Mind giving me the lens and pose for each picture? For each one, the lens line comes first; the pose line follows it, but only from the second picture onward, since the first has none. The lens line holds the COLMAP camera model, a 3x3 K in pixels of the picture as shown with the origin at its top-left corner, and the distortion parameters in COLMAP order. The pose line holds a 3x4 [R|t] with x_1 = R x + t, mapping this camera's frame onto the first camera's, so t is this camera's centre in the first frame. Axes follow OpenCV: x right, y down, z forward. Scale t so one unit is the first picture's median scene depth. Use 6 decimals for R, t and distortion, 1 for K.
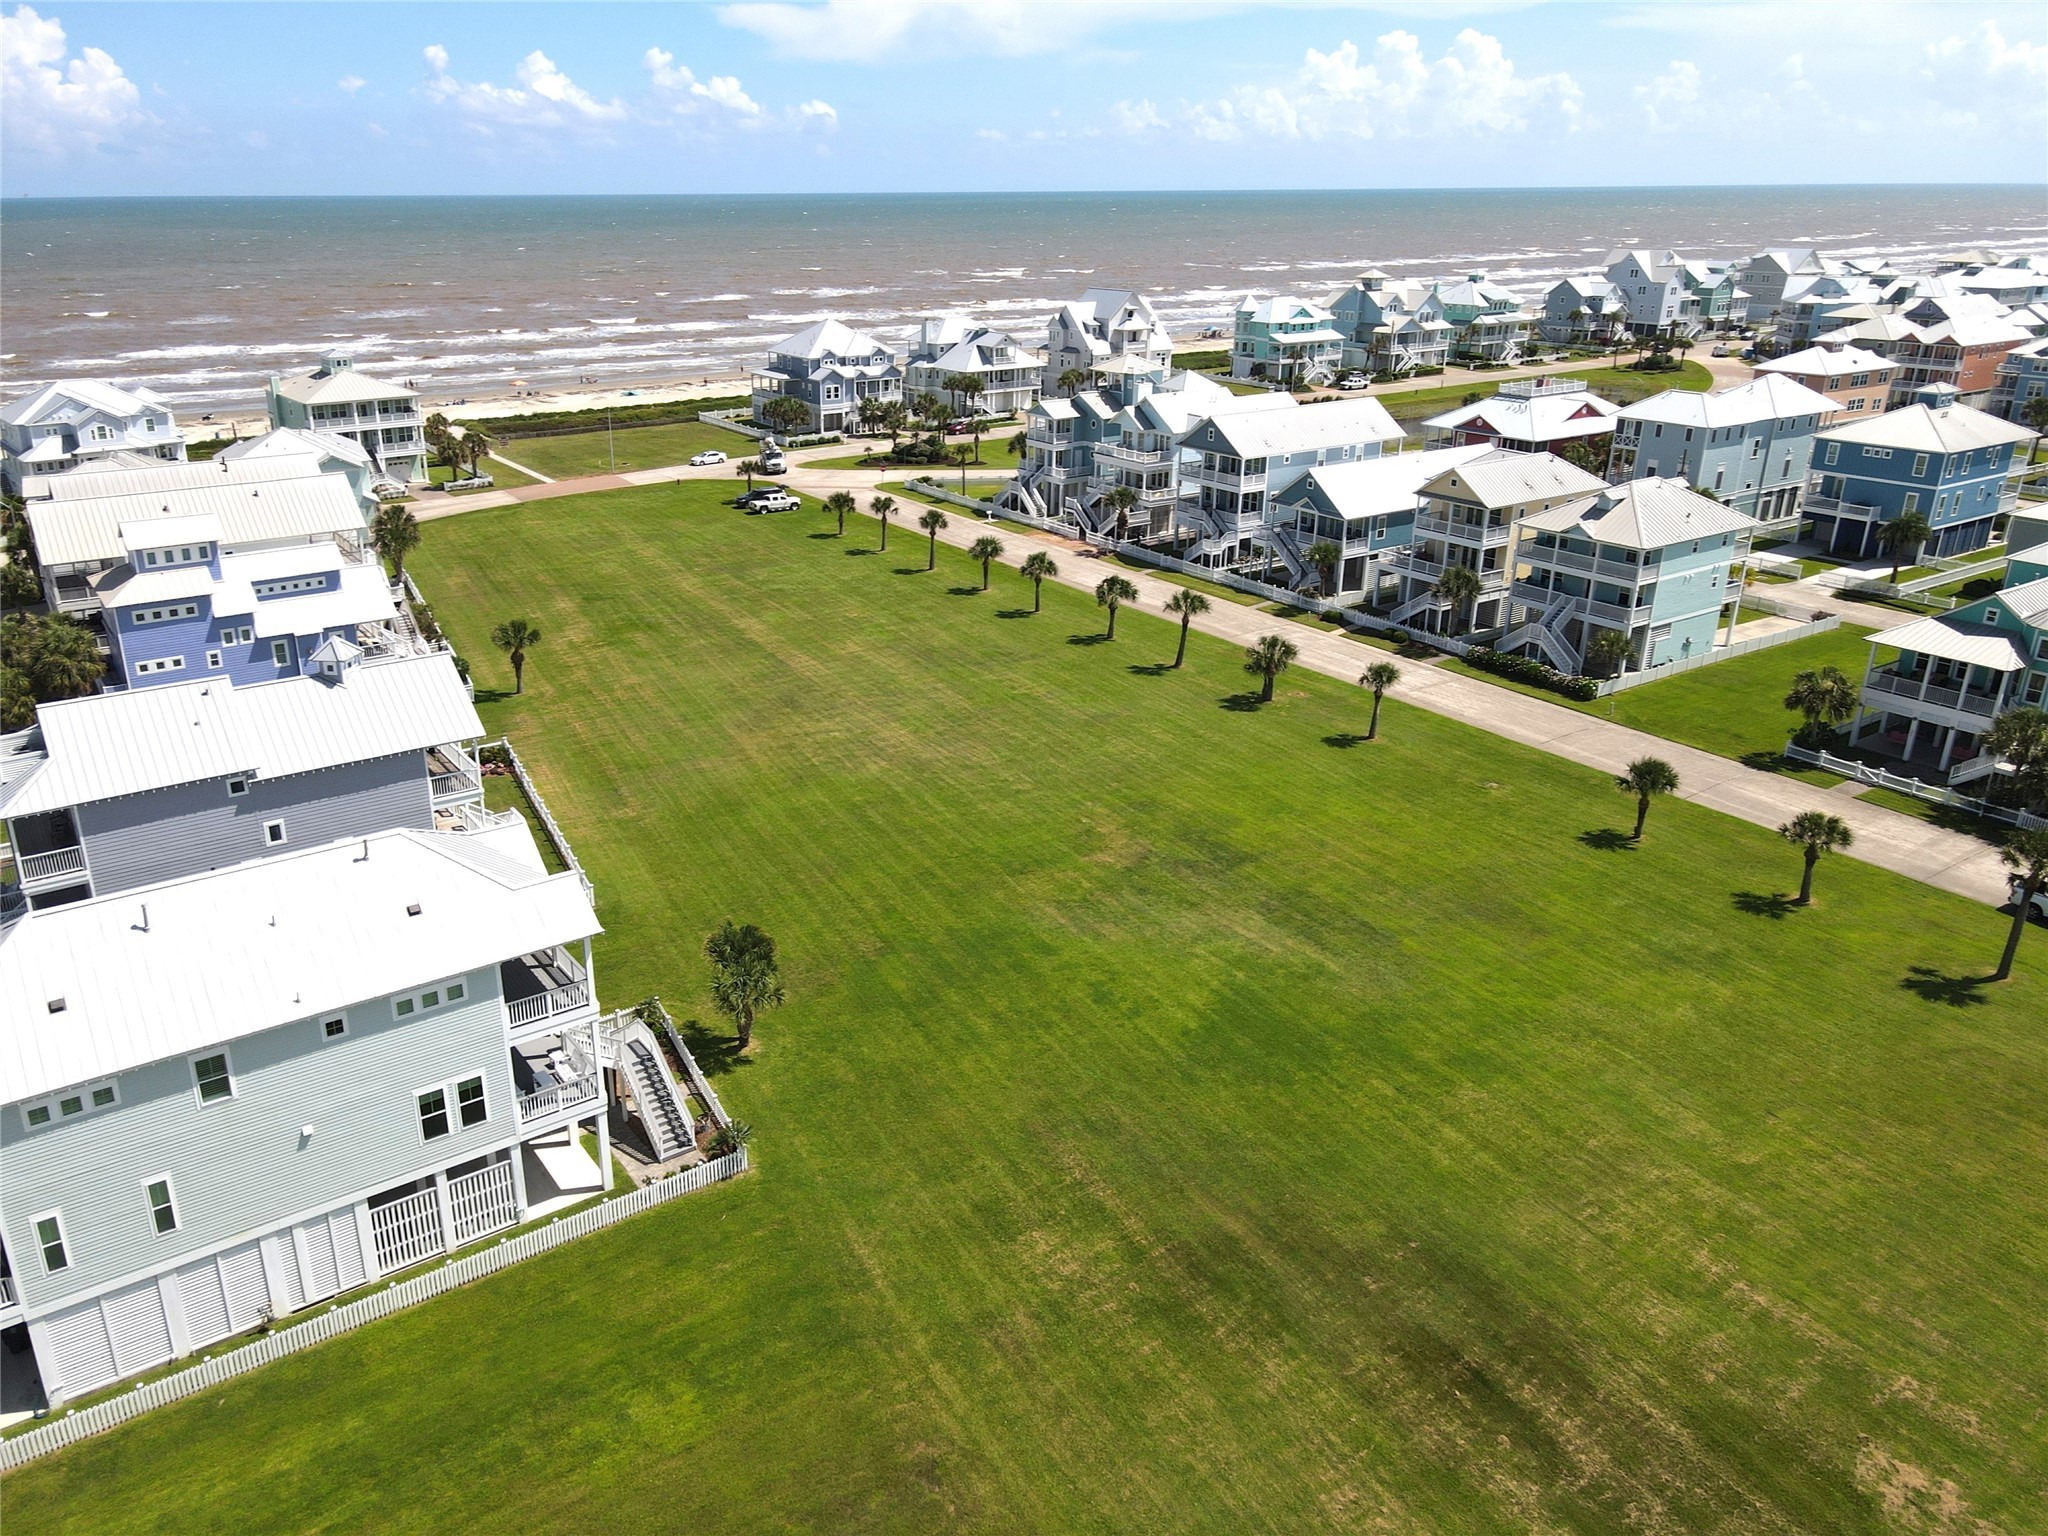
lens RADIAL K [[1446.7, 0, 1034.1], [0, 1446.7, 670.3], [0, 0, 1]] dist [-0.043659, 0.045610]
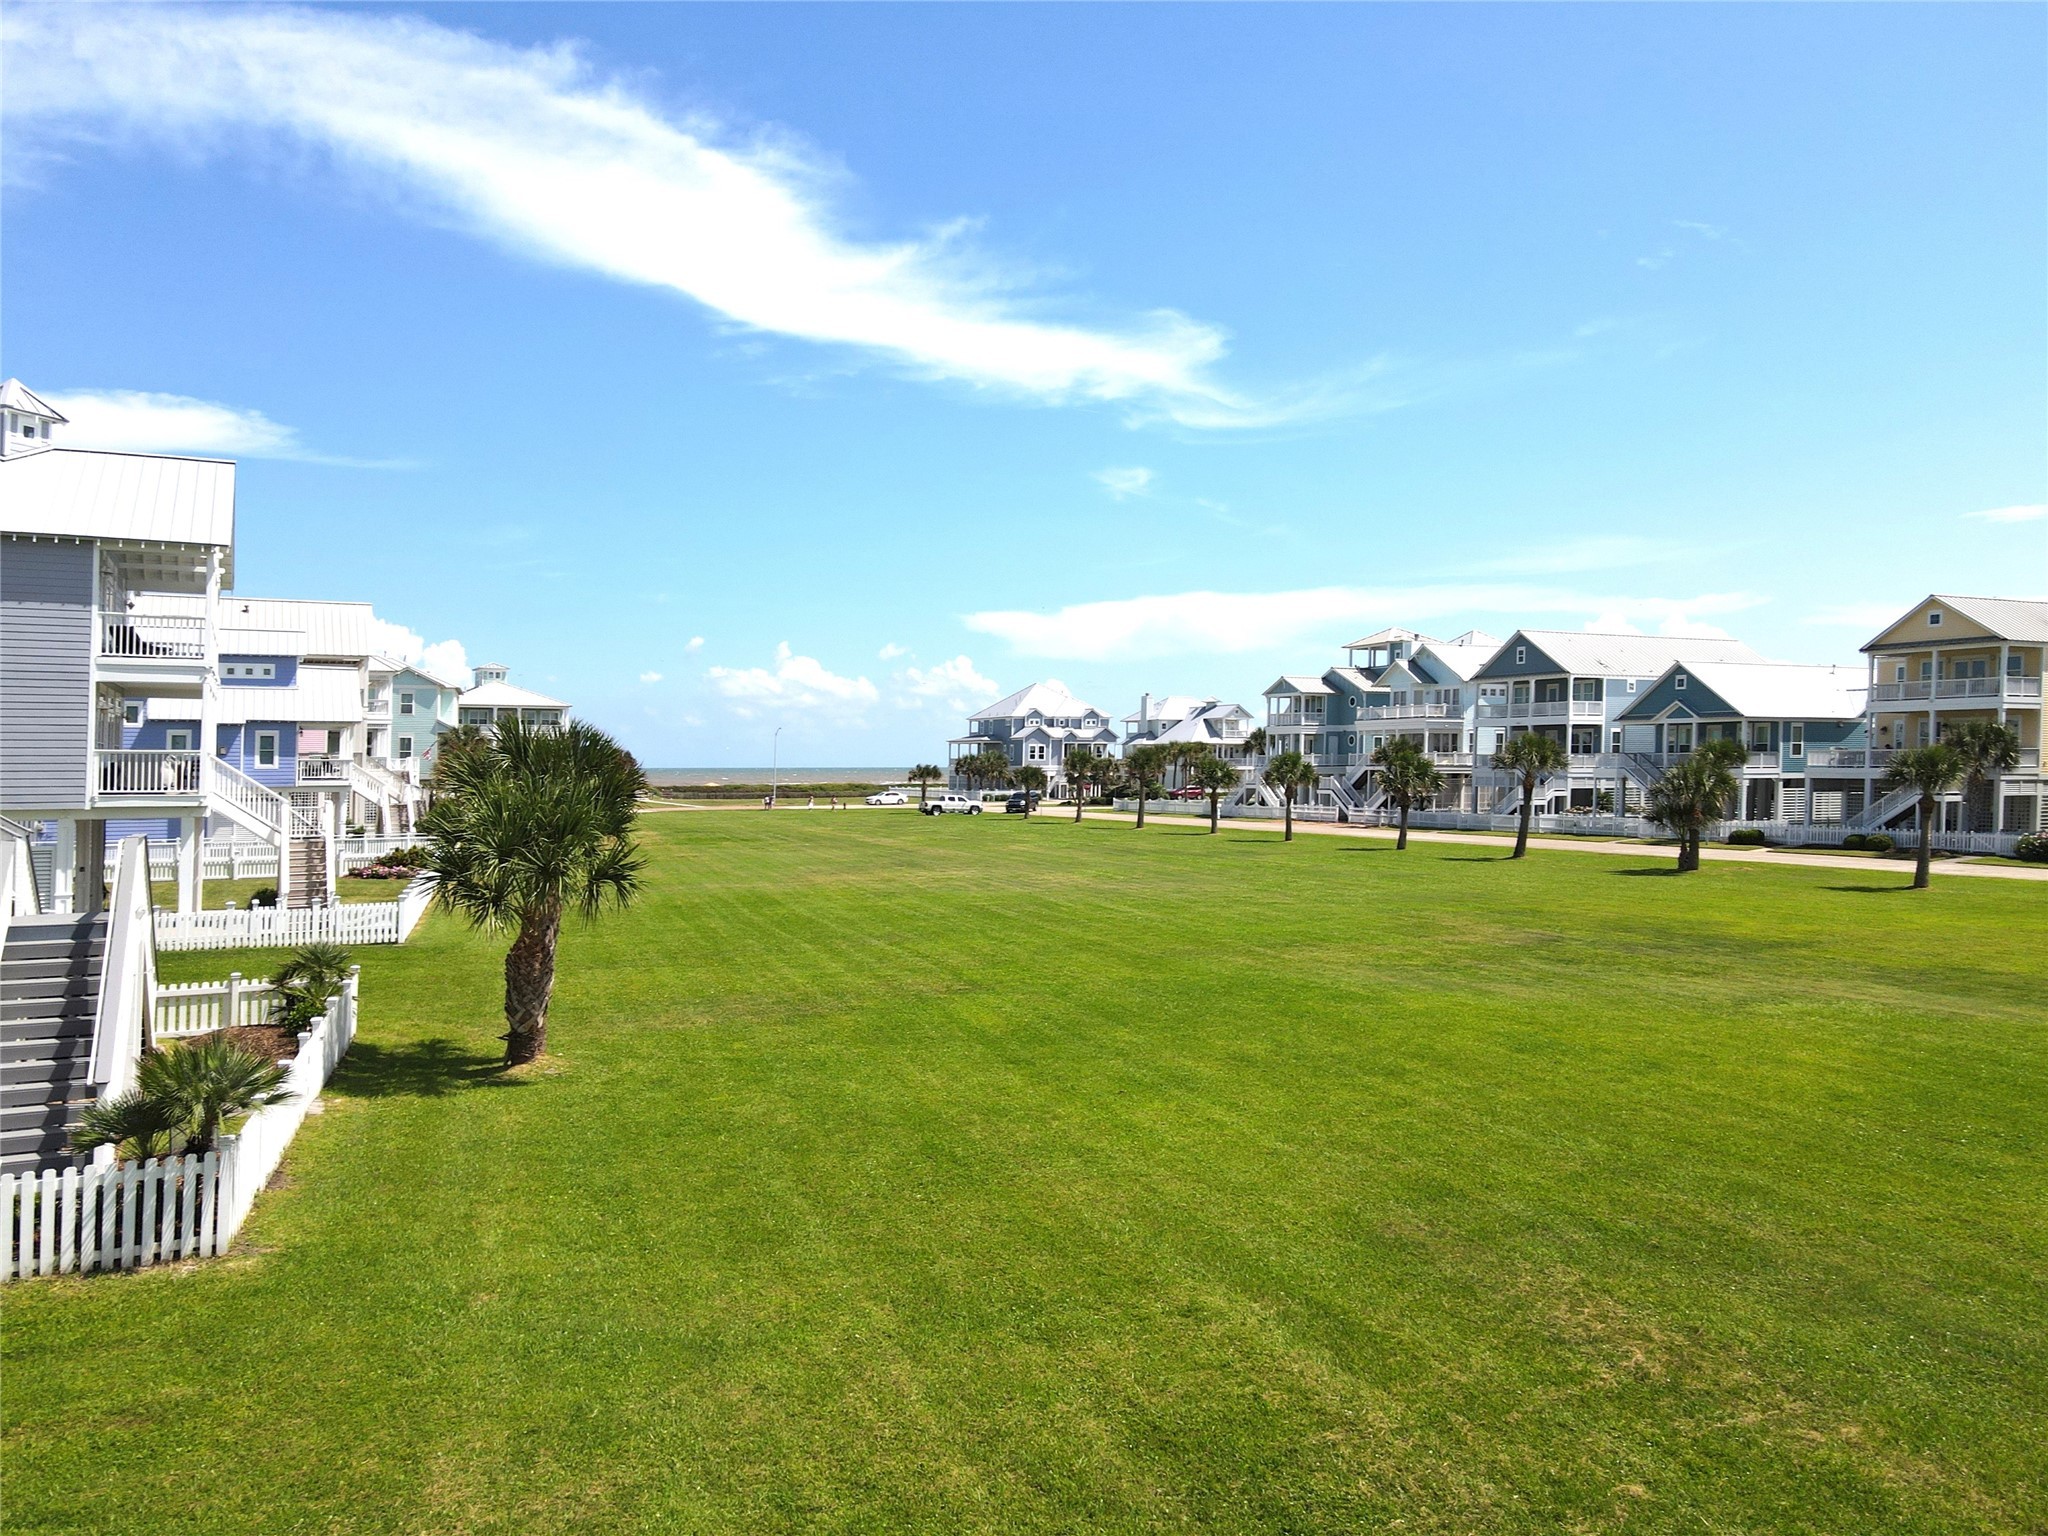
lens RADIAL K [[1452.0, 0, 1026.7], [0, 1452.0, 758.2], [0, 0, 1]] dist [-0.005214, -0.002193]
pose [[0.987264, 0.003236, -0.159056, -0.018703], [-0.051393, 0.952674, -0.299617, 0.249129], [0.150559, 0.303976, 0.940708, 0.566986]]
